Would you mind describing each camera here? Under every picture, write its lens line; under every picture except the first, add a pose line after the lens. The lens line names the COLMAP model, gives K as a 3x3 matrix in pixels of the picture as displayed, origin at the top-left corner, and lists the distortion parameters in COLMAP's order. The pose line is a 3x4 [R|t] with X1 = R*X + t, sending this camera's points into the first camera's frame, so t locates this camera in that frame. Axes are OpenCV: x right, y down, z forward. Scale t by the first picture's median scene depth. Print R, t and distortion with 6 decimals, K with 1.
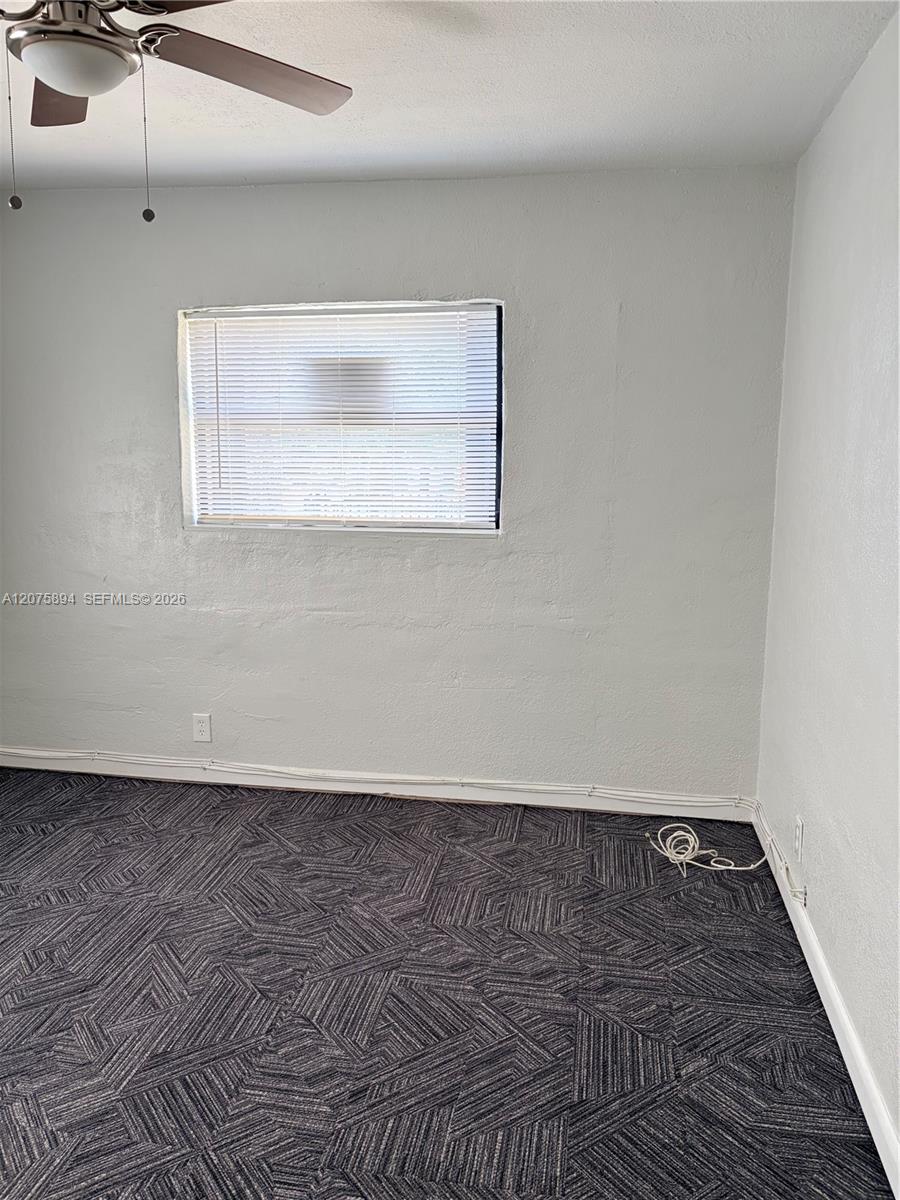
lens RADIAL K [[914.0, 0, 450.0], [0, 914.0, 600.0], [0, 0, 1]] dist [0.042517, -0.047487]
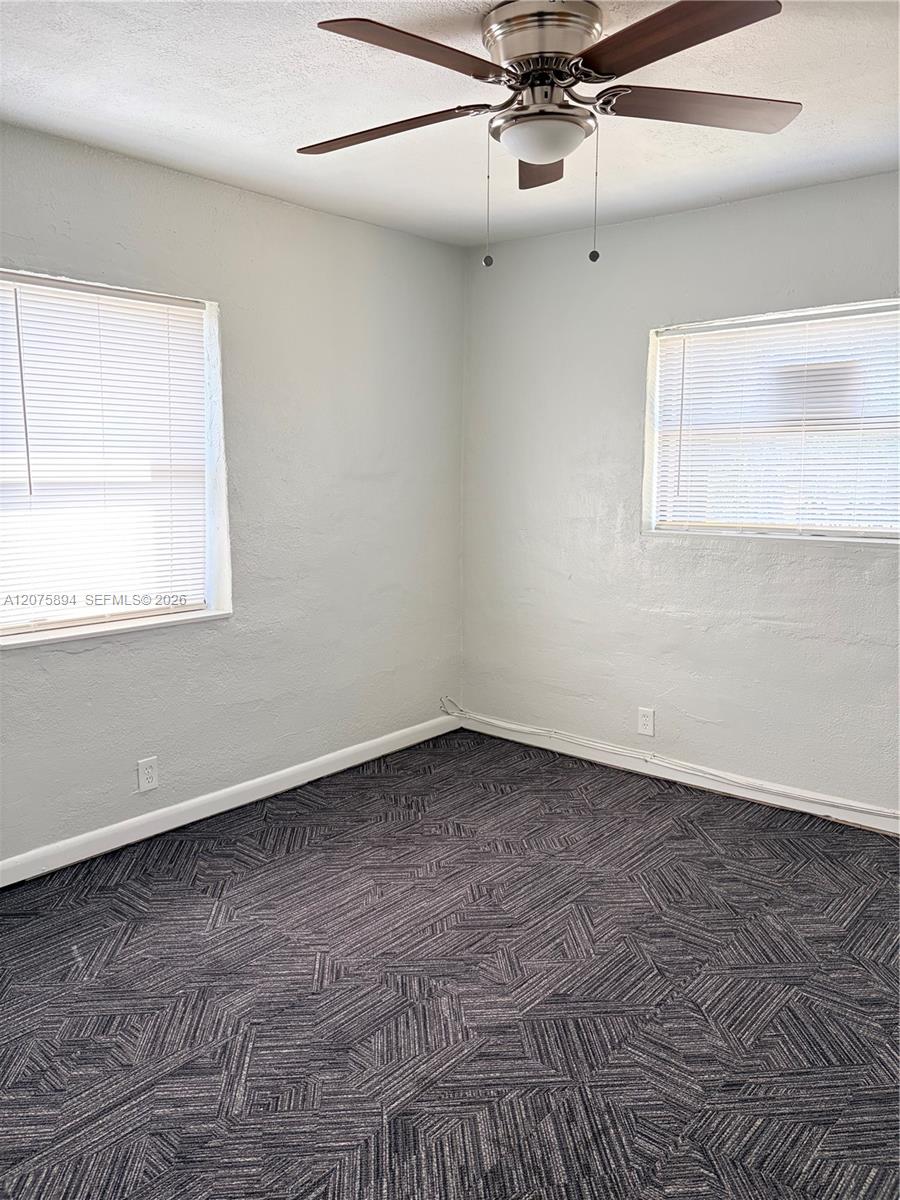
lens RADIAL K [[914.0, 0, 450.0], [0, 914.0, 600.0], [0, 0, 1]] dist [0.042517, -0.047487]
pose [[0.861270, 0.061747, -0.504382, 0.092653], [-0.066166, 0.997767, 0.009163, 0.006209], [0.503821, 0.025481, 0.863432, -0.048408]]
